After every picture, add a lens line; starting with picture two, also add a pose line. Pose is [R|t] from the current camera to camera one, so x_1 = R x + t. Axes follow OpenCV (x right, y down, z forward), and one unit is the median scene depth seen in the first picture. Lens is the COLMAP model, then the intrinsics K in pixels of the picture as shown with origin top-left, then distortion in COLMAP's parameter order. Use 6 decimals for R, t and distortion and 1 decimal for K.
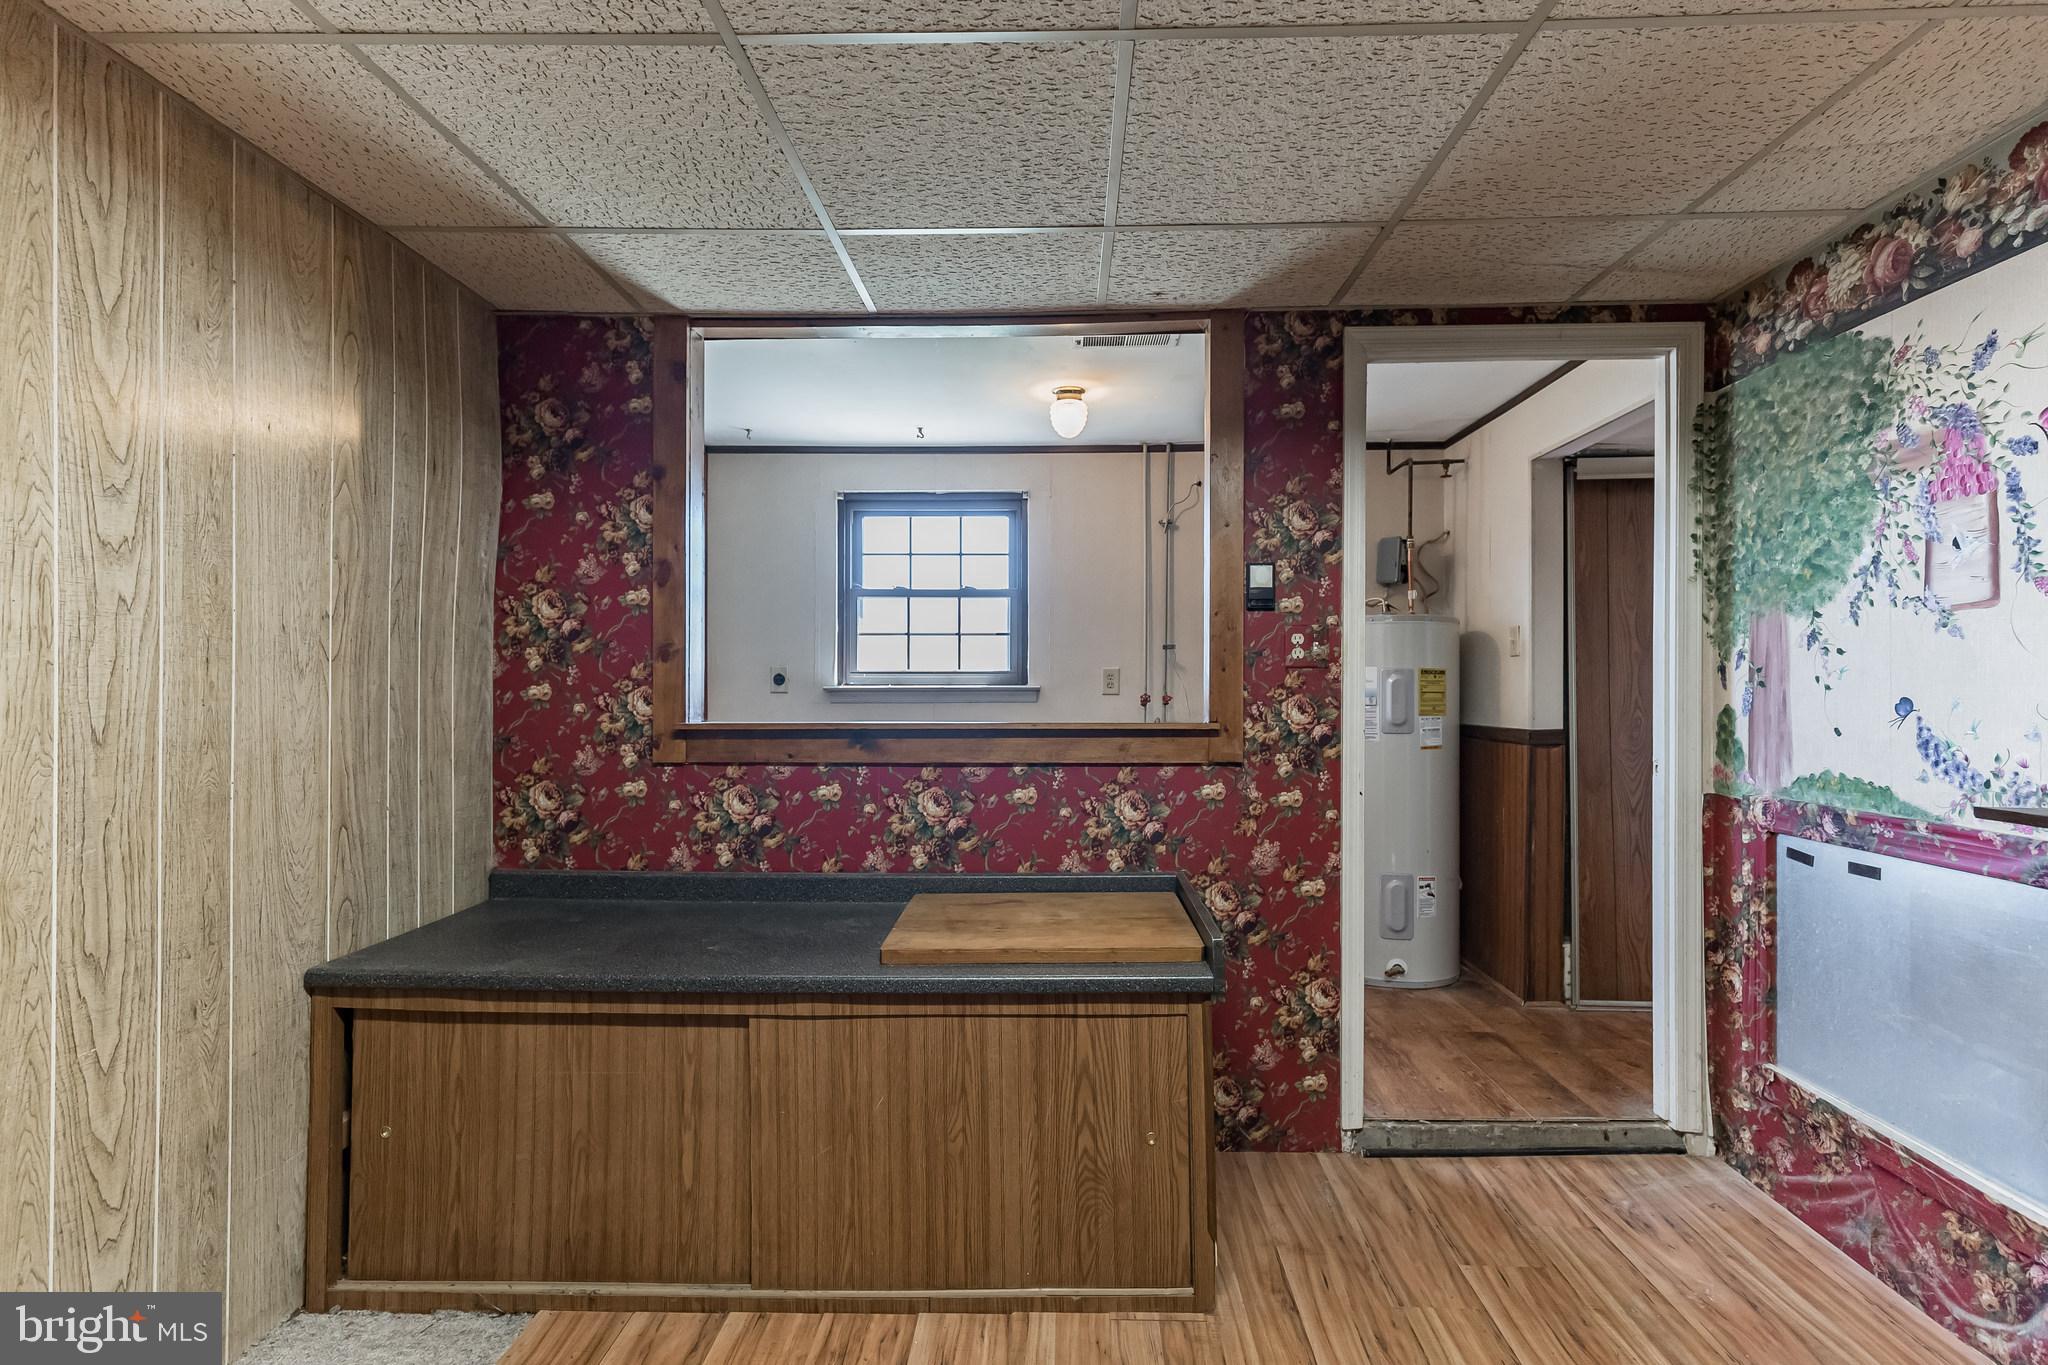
lens RADIAL K [[939.1, 0, 1018.2], [0, 939.1, 688.1], [0, 0, 1]] dist [-0.001928, 0.000078]
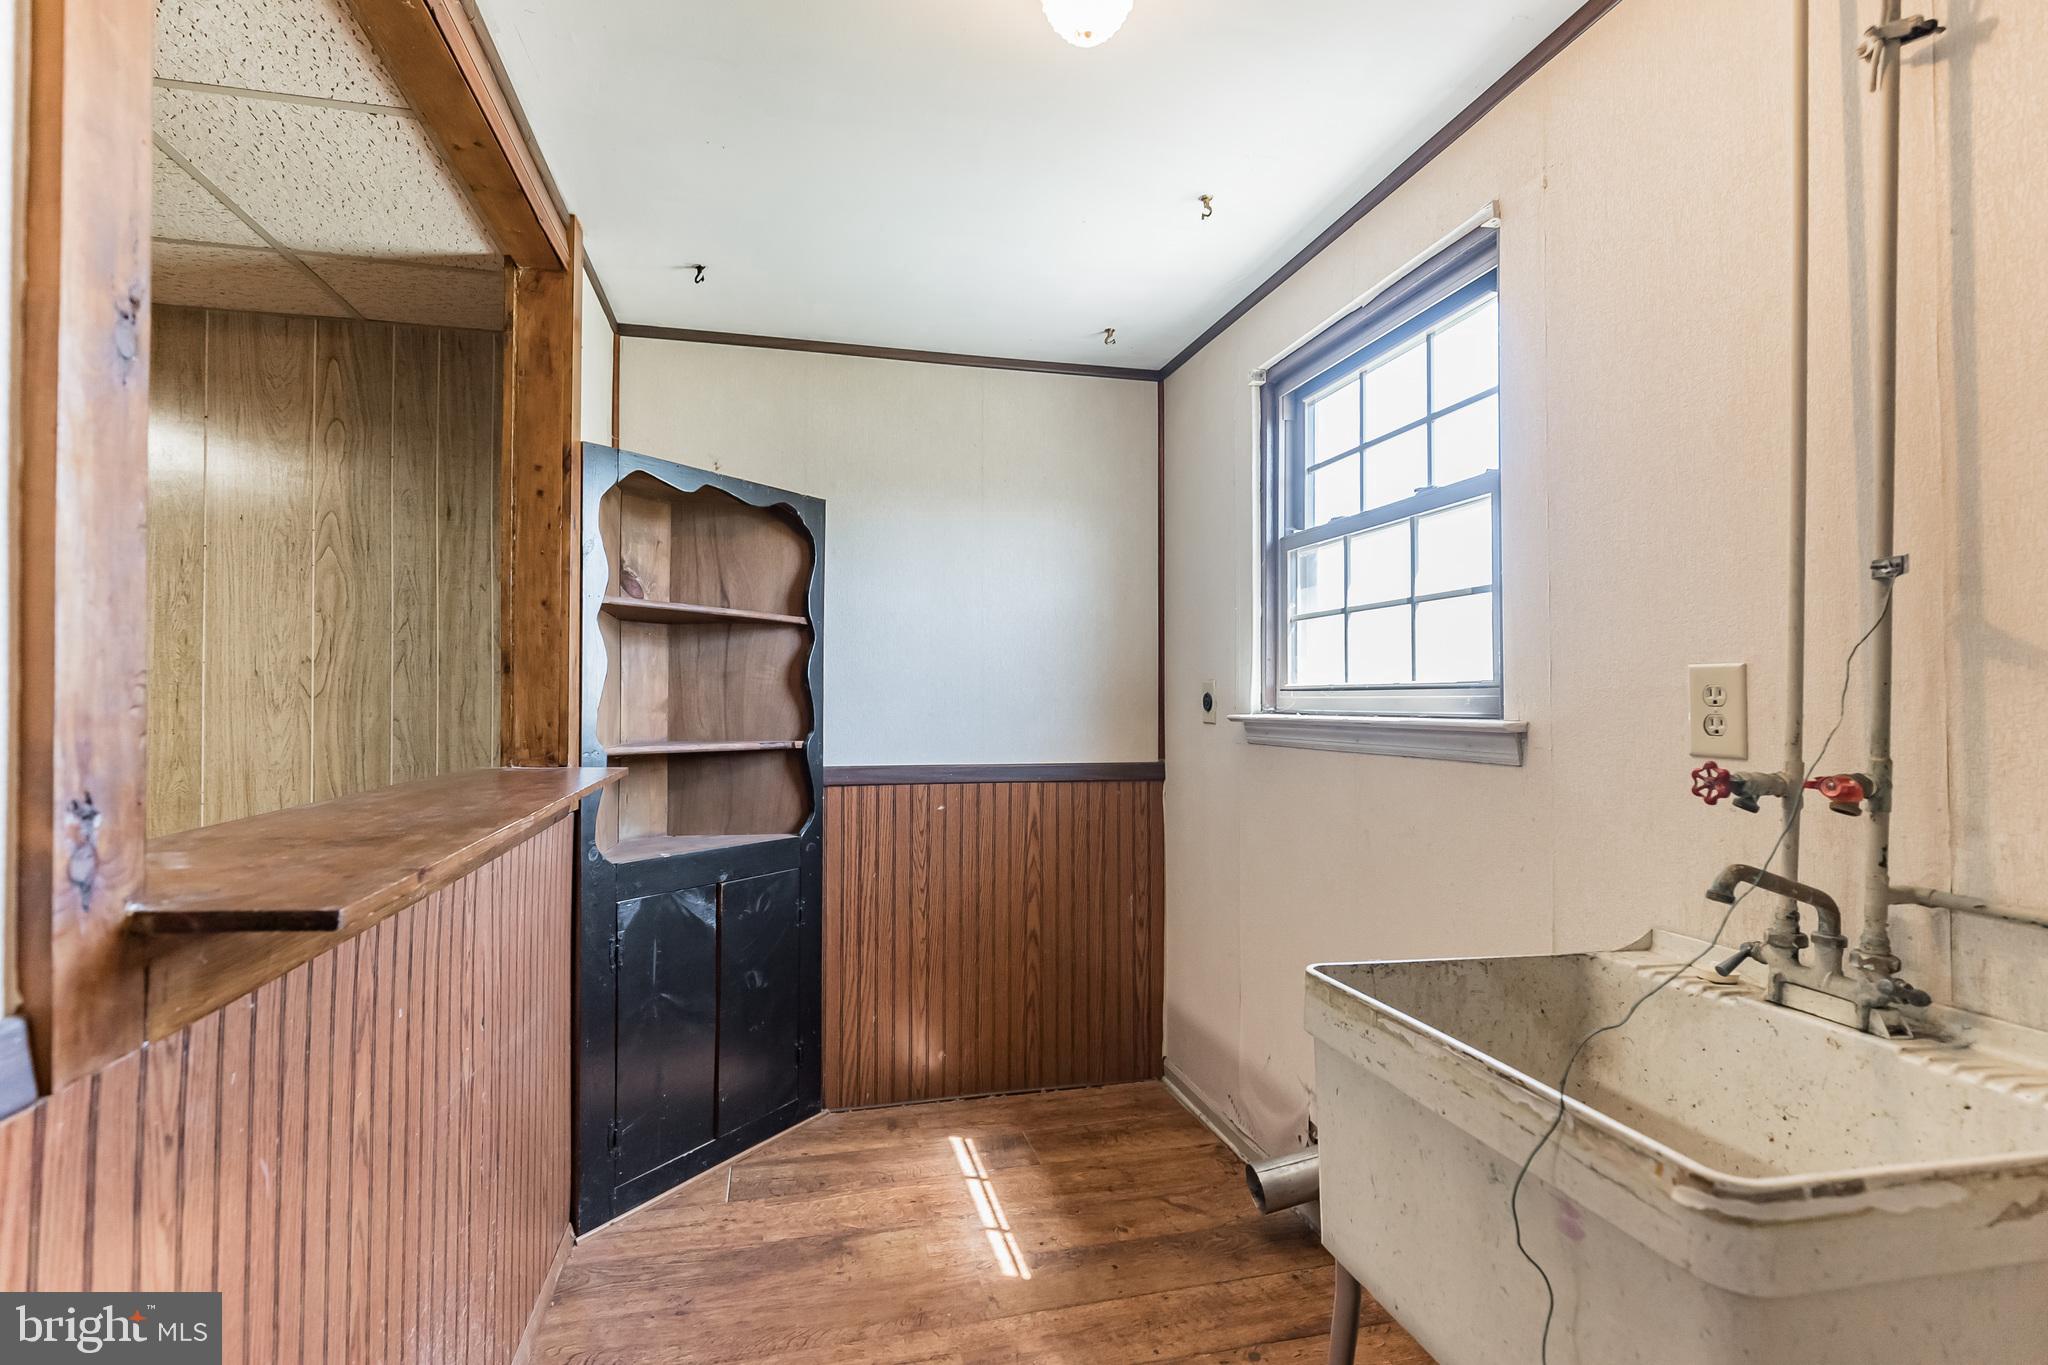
lens RADIAL K [[939.1, 0, 1016.2], [0, 939.1, 678.7], [0, 0, 1]] dist [-0.001928, 0.000078]
pose [[0.279188, -0.021064, -0.960005, 0.666878], [0.002078, 0.999770, -0.021333, -0.025445], [0.960234, 0.003961, 0.279168, 1.520192]]
